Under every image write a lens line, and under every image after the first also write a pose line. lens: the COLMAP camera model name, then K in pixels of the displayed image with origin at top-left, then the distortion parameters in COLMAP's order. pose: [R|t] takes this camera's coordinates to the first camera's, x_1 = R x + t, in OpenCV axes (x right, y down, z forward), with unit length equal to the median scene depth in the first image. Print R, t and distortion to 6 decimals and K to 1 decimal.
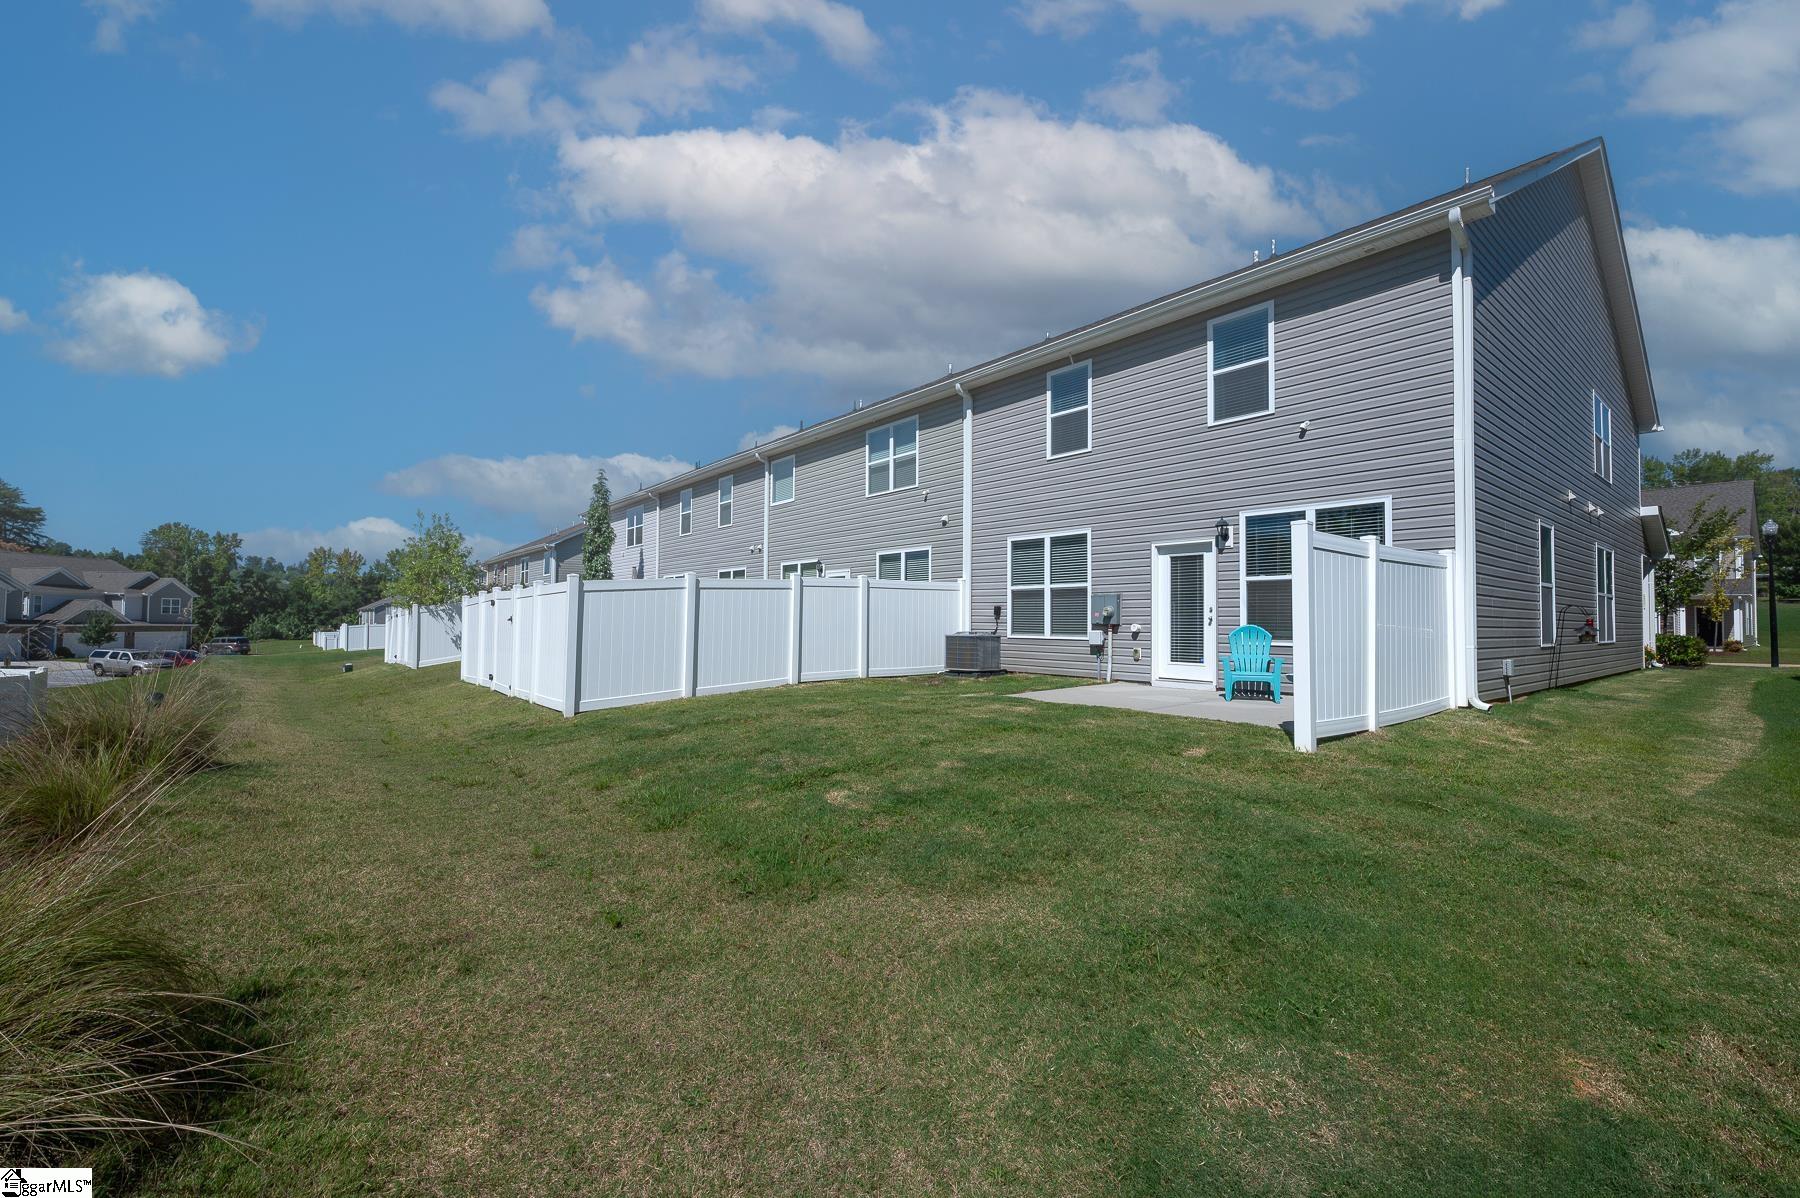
lens RADIAL K [[742.3, 0, 900.7], [0, 742.3, 584.9], [0, 0, 1]] dist [-0.000406, -0.000103]
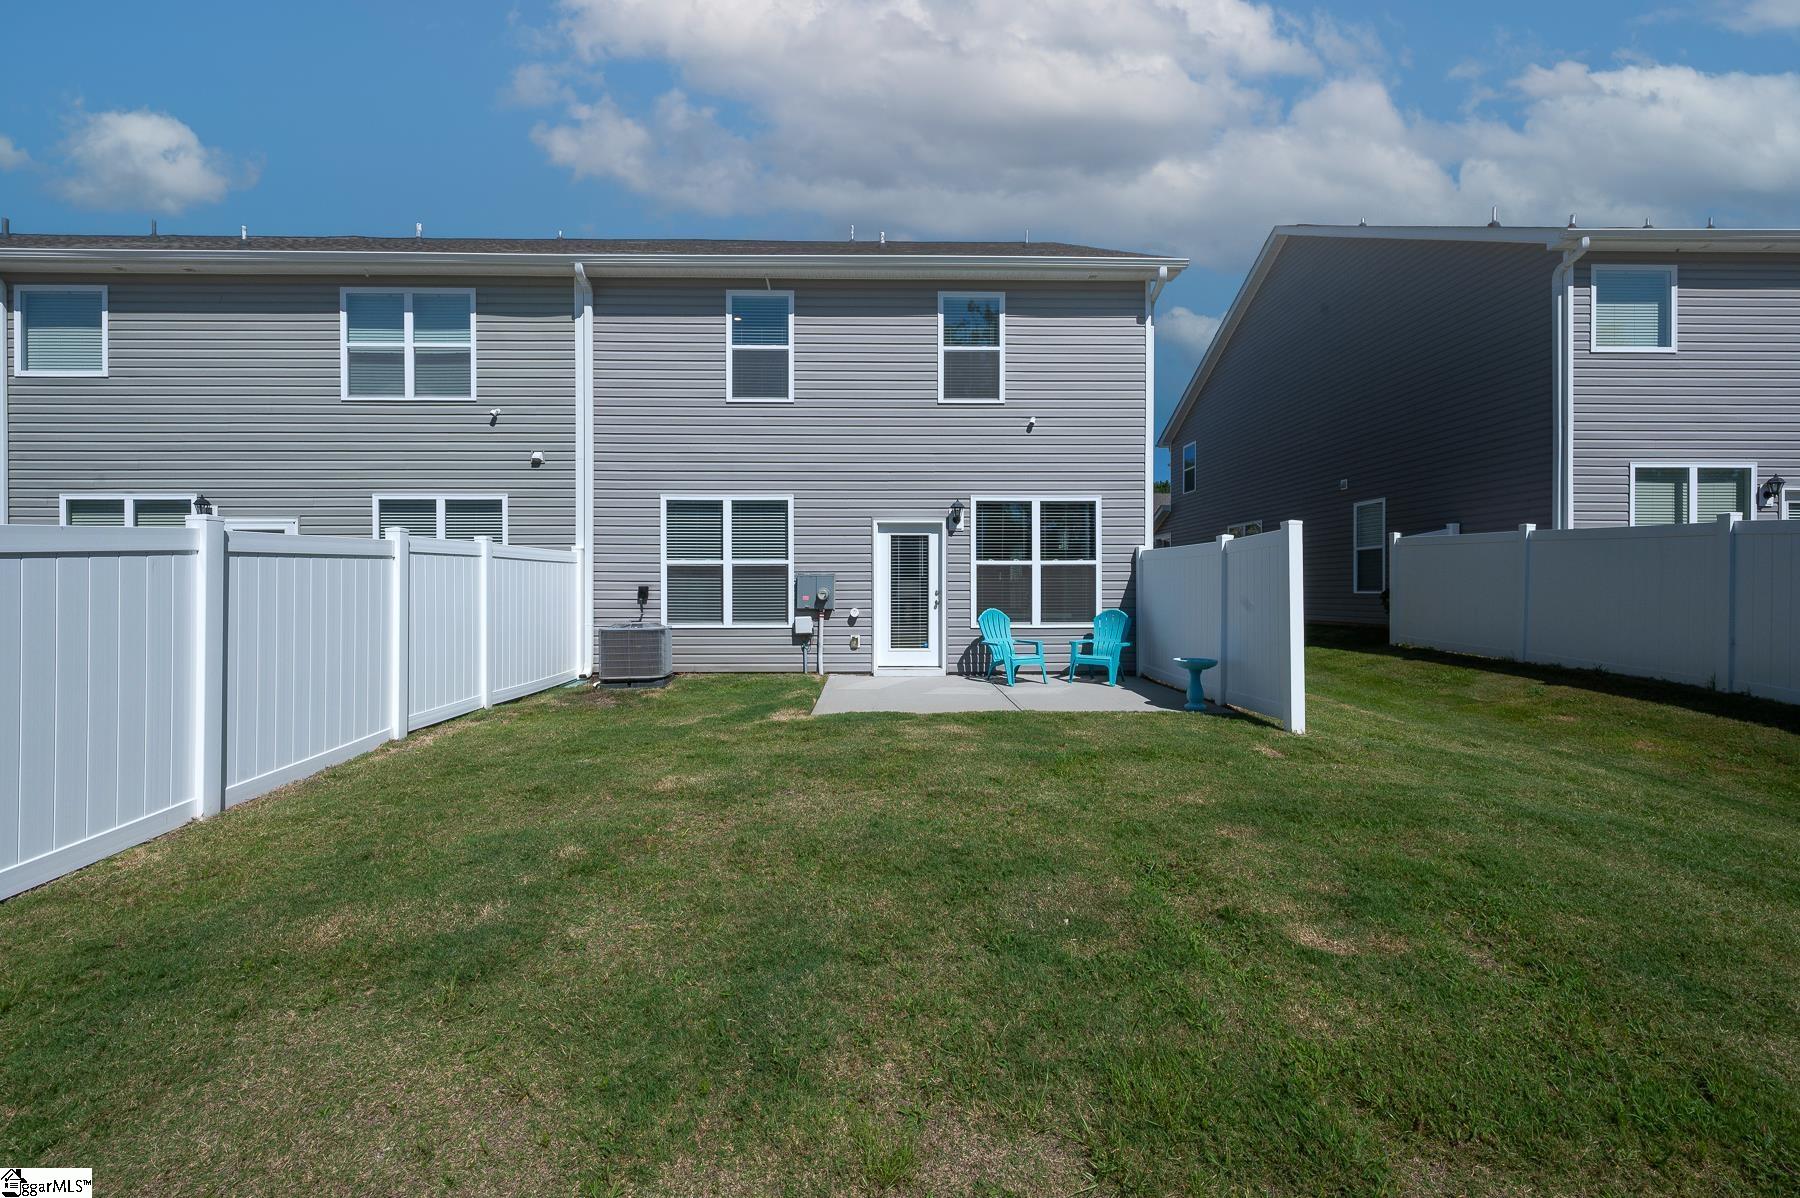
lens RADIAL K [[732.5, 0, 900.0], [0, 732.5, 599.0], [0, 0, 1]] dist [0.001340, -0.000170]
pose [[0.619732, 0.001276, 0.784813, -0.311176], [-0.033364, 0.999137, 0.024722, 0.016385], [-0.784104, -0.041506, 0.619240, 0.378862]]
